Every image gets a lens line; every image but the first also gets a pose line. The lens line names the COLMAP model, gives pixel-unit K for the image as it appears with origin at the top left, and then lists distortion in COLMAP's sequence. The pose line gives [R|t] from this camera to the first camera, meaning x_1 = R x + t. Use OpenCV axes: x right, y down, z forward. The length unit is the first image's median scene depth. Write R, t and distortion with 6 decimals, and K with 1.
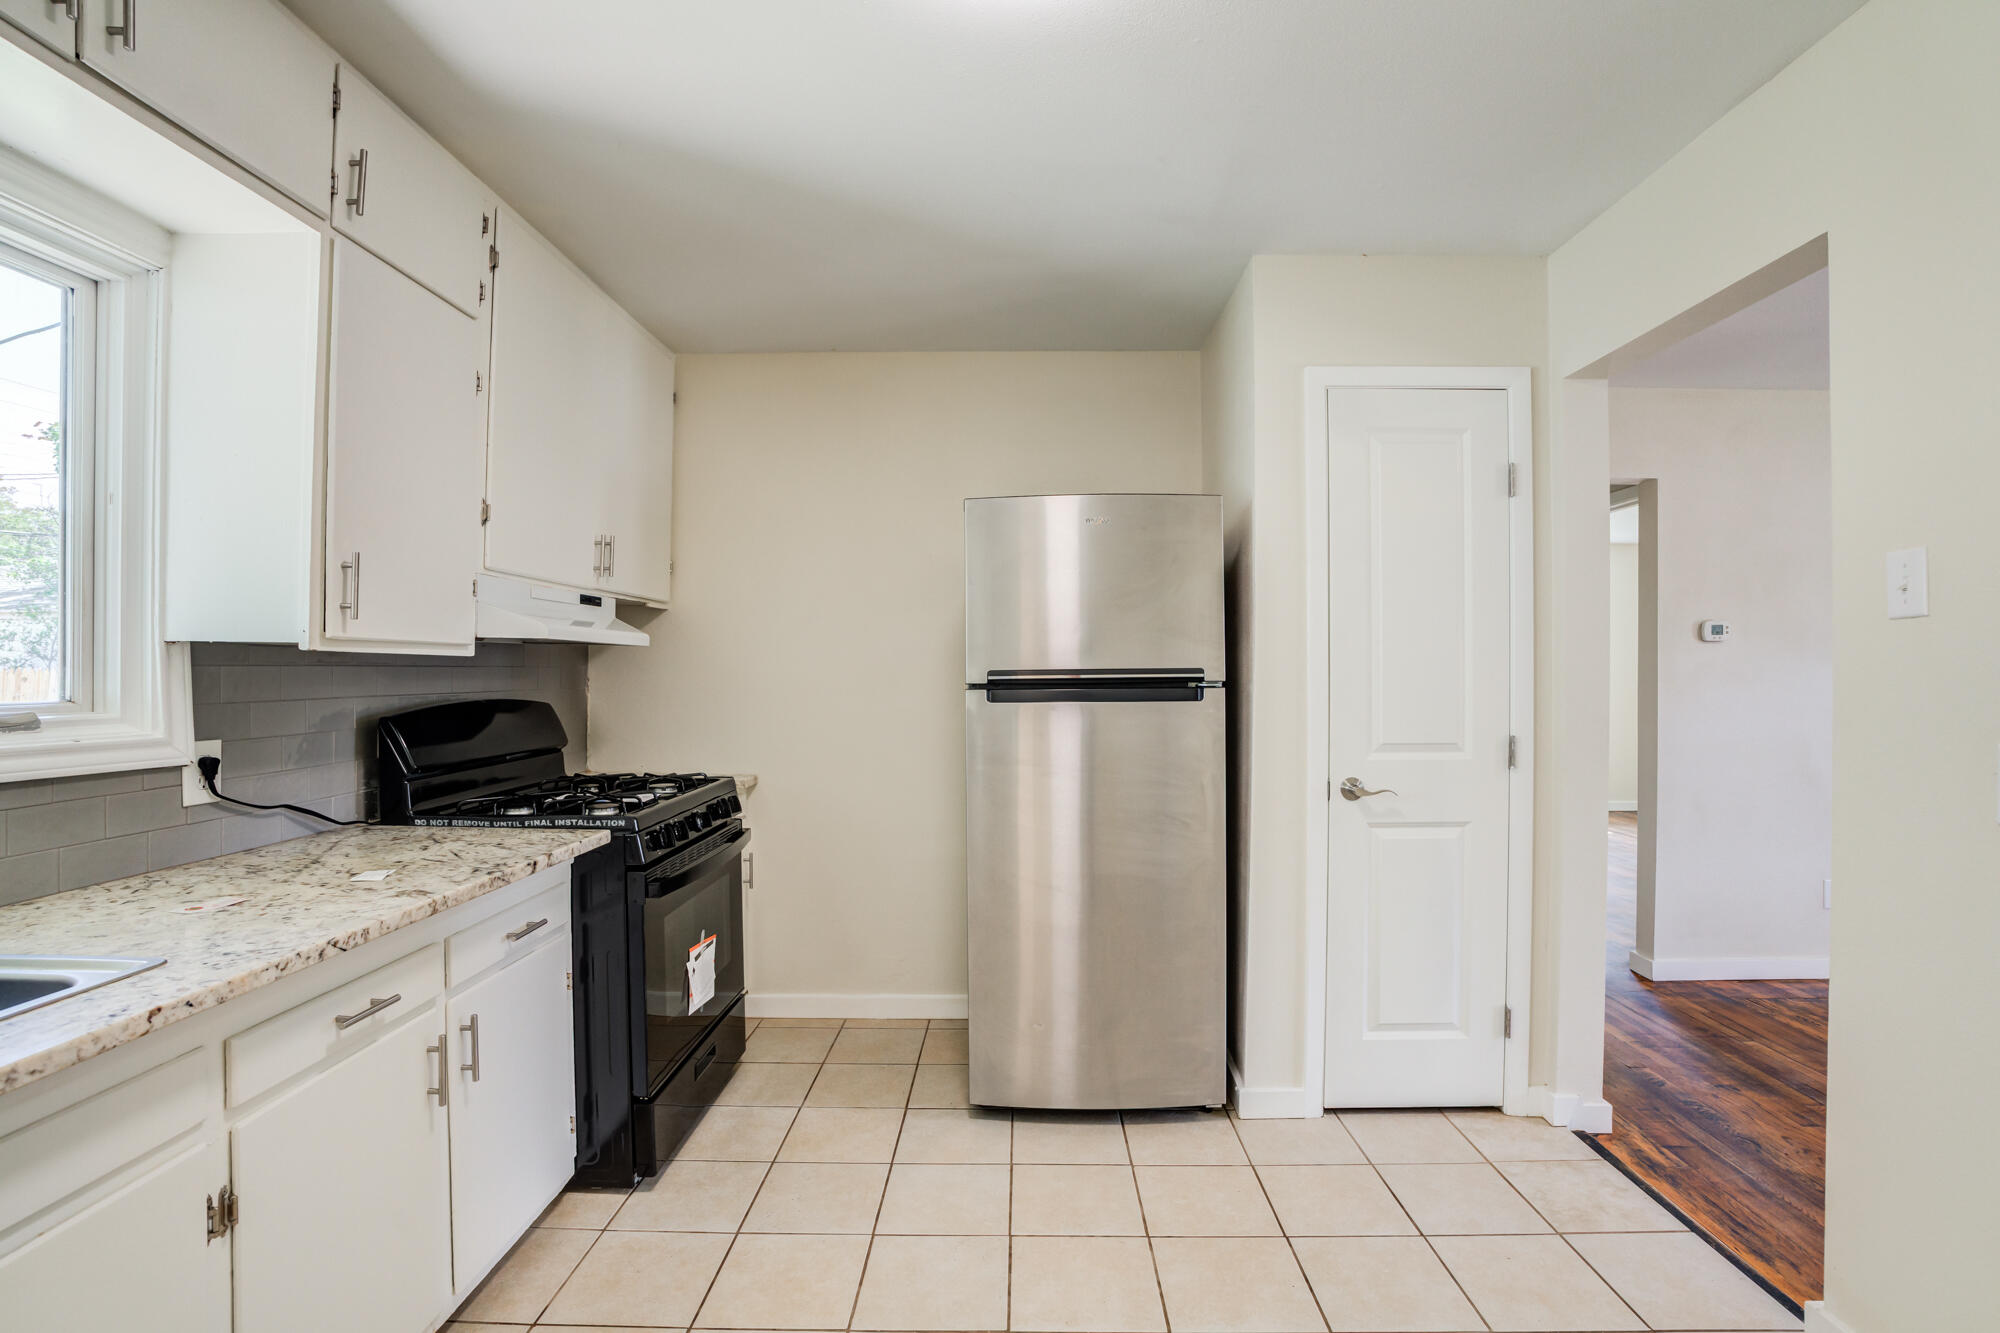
lens RADIAL K [[922.0, 0, 1002.2], [0, 922.0, 671.5], [0, 0, 1]] dist [-0.071463, 0.027623]
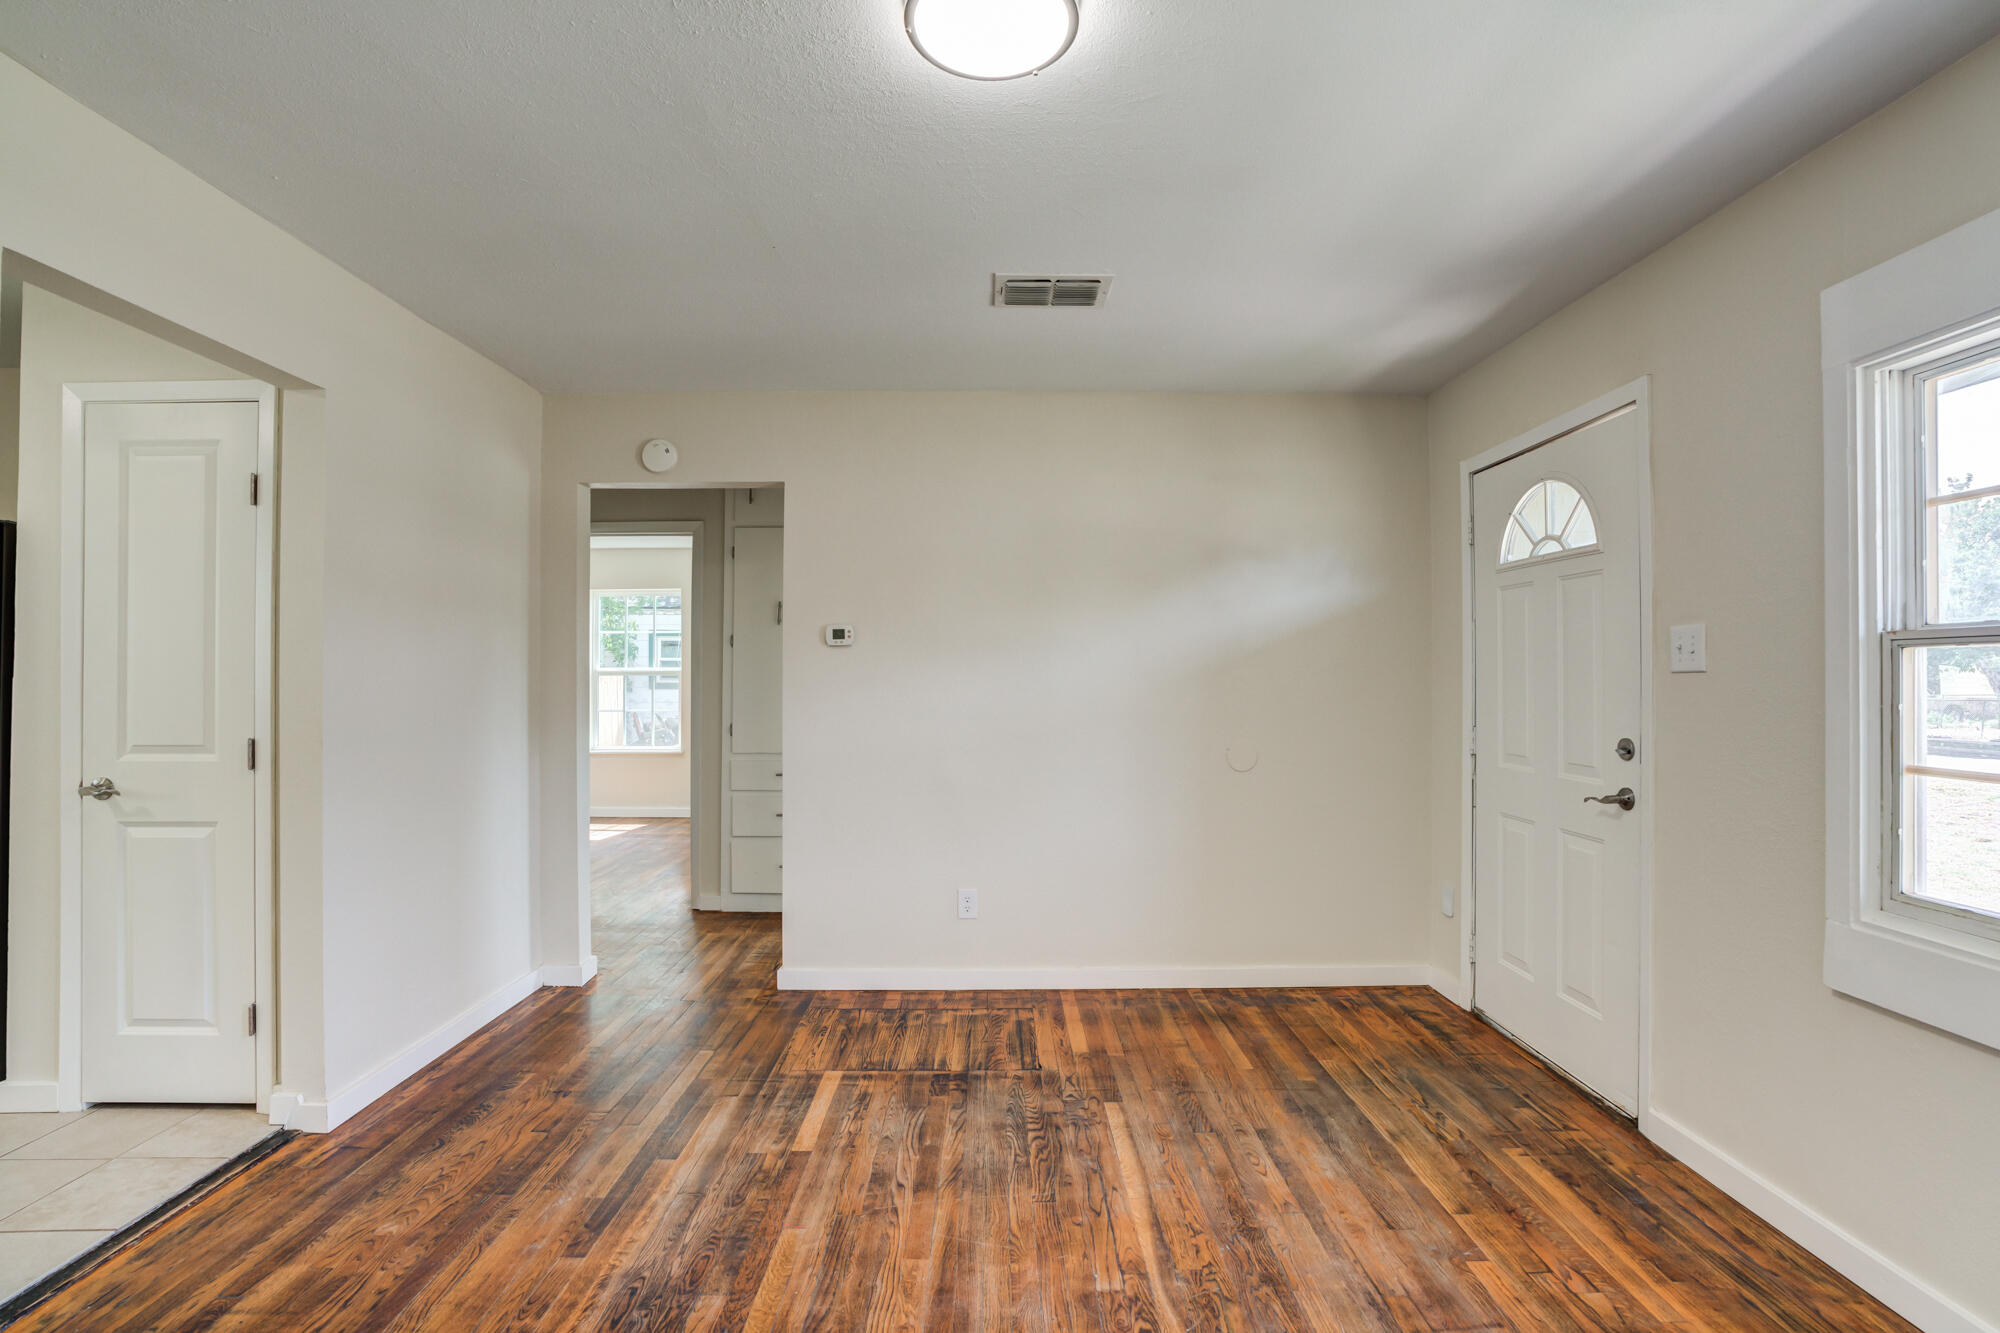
lens RADIAL K [[922.0, 0, 1002.2], [0, 922.0, 671.5], [0, 0, 1]] dist [-0.071463, 0.027623]
pose [[0.999604, 0.000062, 0.028148, 1.221117], [0.000146, 0.999973, -0.007394, 0.002563], [-0.028148, 0.007395, 0.999576, -0.026443]]
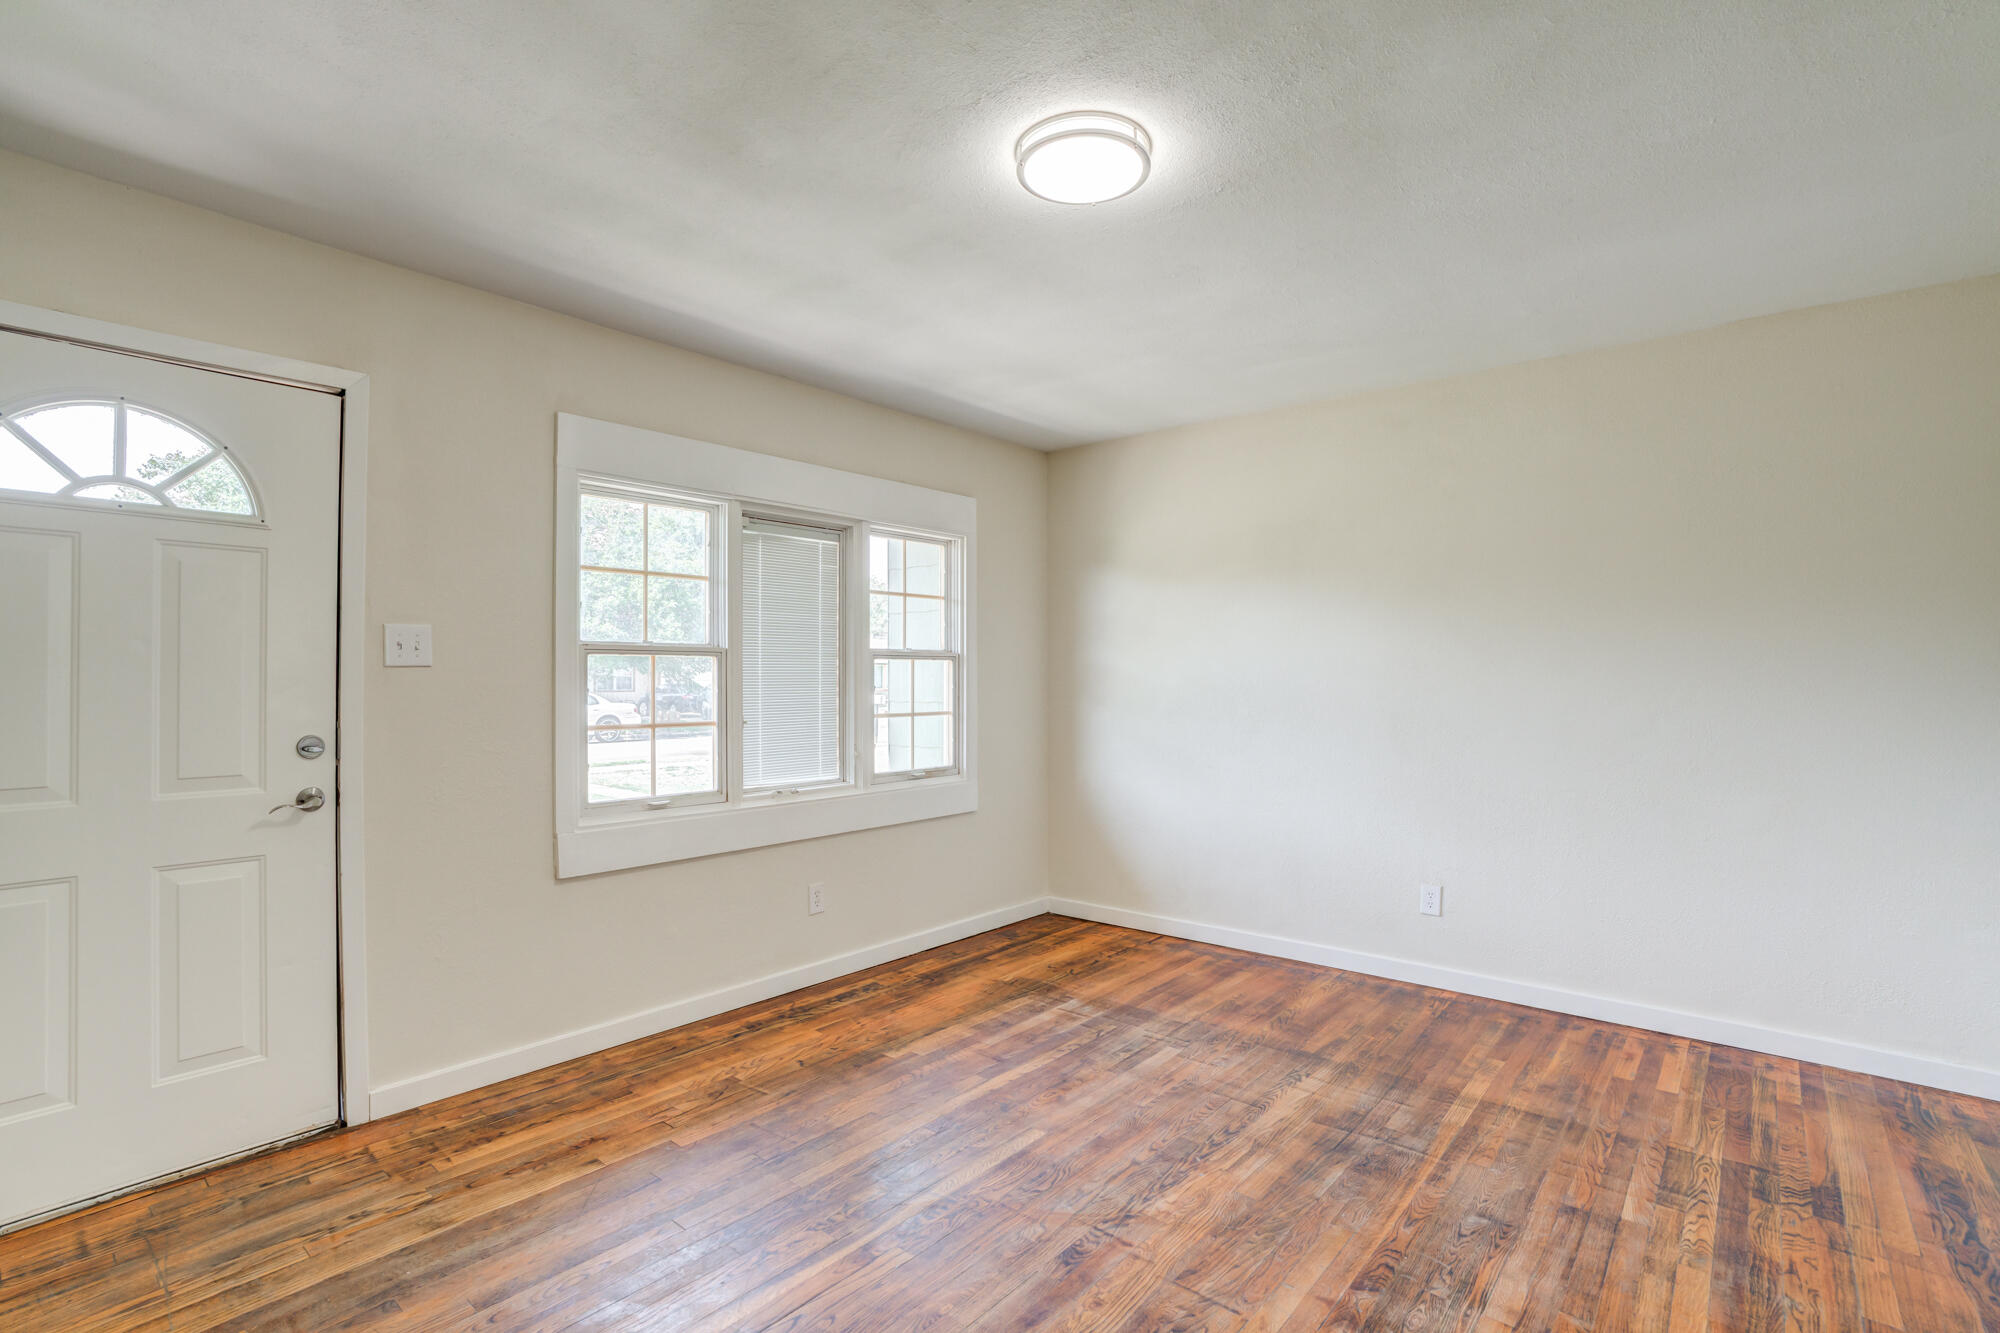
lens RADIAL K [[922.0, 0, 1002.2], [0, 922.0, 671.5], [0, 0, 1]] dist [-0.071463, 0.027623]
pose [[-0.770826, 0.004807, 0.637027, 0.825393], [0.000530, 0.999976, -0.006904, 0.008693], [-0.637045, -0.004985, -0.770810, 1.097198]]
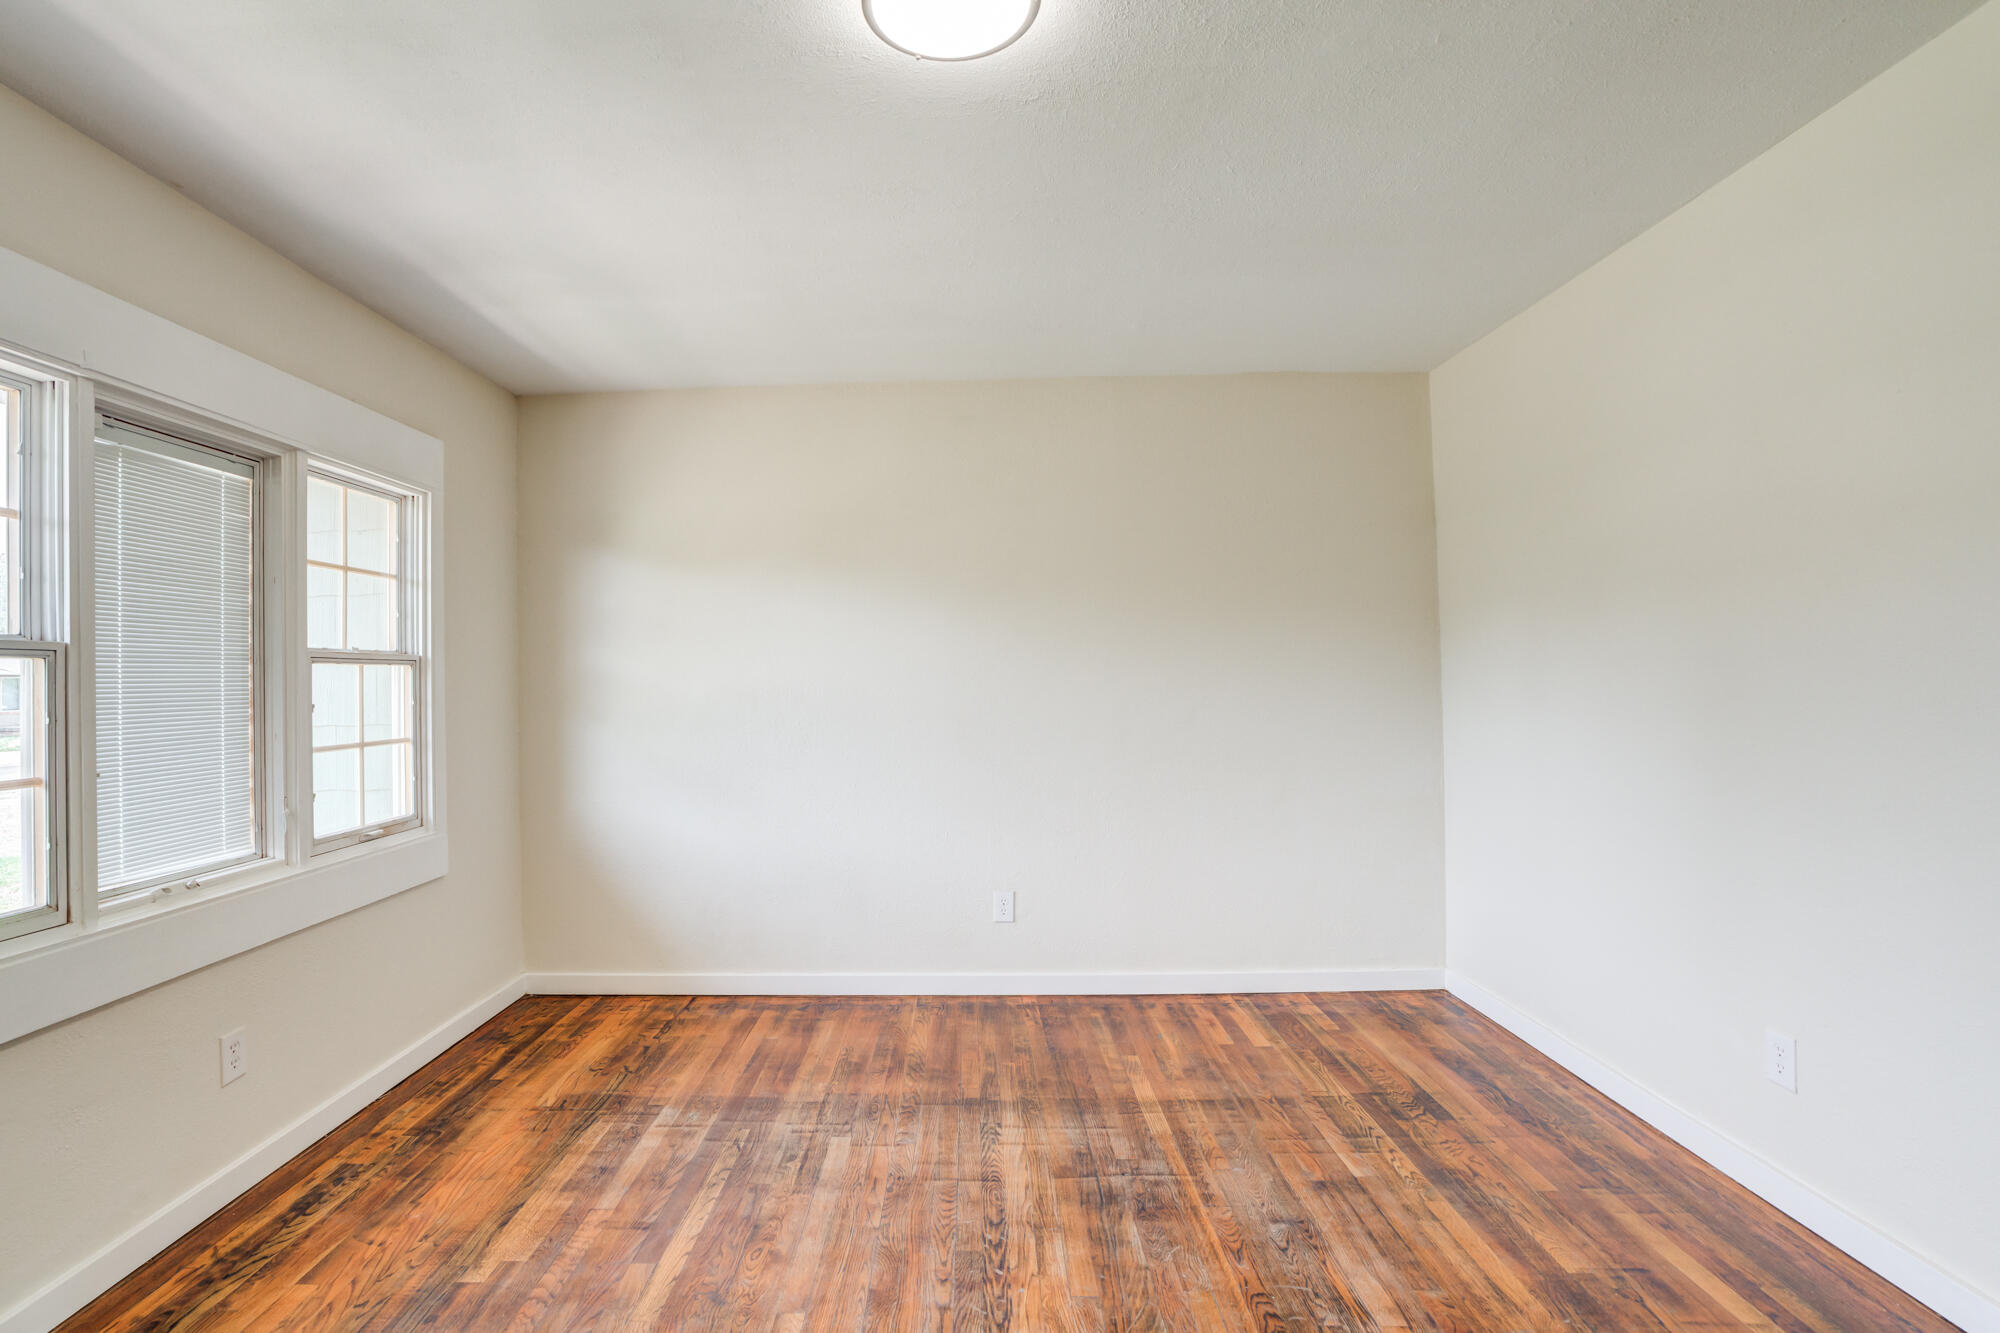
lens RADIAL K [[949.4, 0, 936.2], [0, 949.4, 660.5], [0, 0, 1]] dist [-0.075984, 0.032810]
pose [[-0.999693, 0.016277, 0.018674, 1.231811], [0.015905, 0.999675, -0.019923, 0.005188], [-0.018992, -0.019620, -0.999627, 1.045936]]
